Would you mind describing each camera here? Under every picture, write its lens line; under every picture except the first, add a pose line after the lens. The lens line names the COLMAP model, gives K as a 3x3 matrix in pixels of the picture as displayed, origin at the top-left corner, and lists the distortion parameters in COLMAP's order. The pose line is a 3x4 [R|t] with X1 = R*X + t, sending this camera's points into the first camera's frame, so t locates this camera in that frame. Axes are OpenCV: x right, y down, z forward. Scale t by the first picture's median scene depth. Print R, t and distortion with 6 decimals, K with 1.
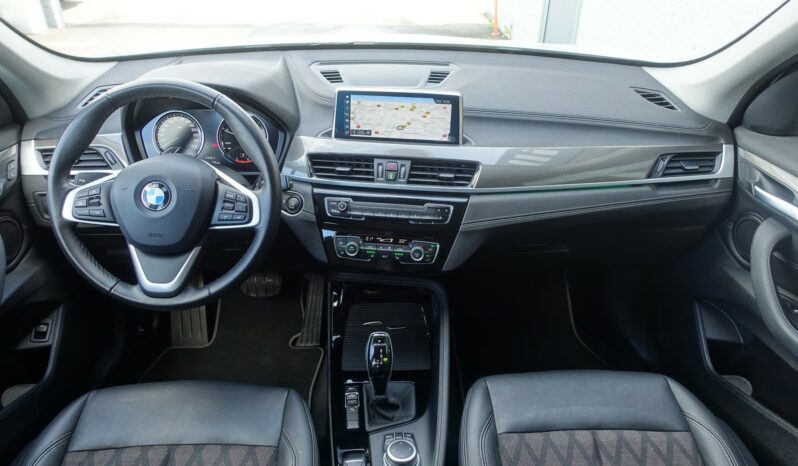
lens RADIAL K [[546.1, 0, 397.6], [0, 546.1, 230.9], [0, 0, 1]] dist [-0.012631, -0.005782]
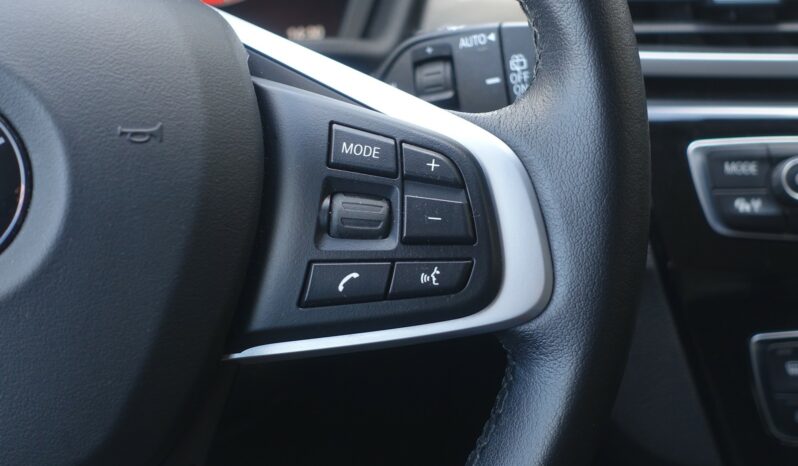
lens RADIAL K [[1693.1, 0, 399.5], [0, 1693.1, 233.7], [0, 0, 1]] dist [-0.157644, 0.000000]
pose [[0.994423, -0.076017, 0.073111, -0.282151], [0.077975, 0.996659, -0.024297, -0.021868], [-0.071019, 0.029863, 0.997028, 0.406967]]
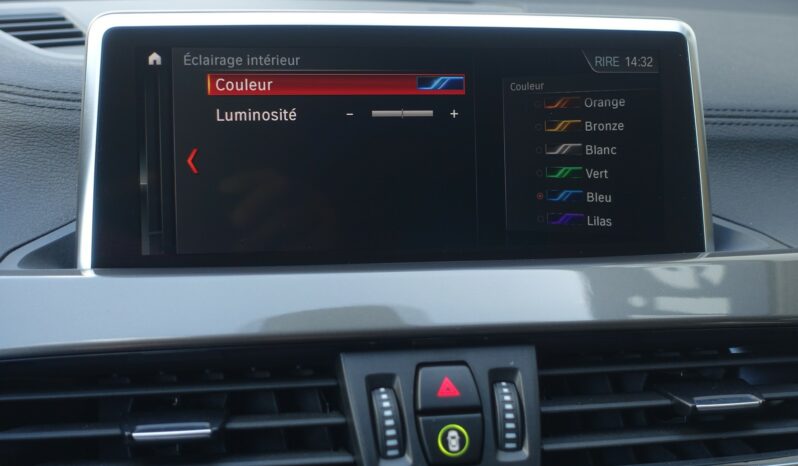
lens RADIAL K [[1075.2, 0, 397.2], [0, 1075.2, 234.9], [0, 0, 1]] dist [-0.058761, 0.000000]
pose [[0.958623, -0.064998, 0.277159, -0.123876], [0.134831, 0.961126, -0.240951, -0.083196], [-0.250723, 0.268351, 0.930121, 0.660671]]
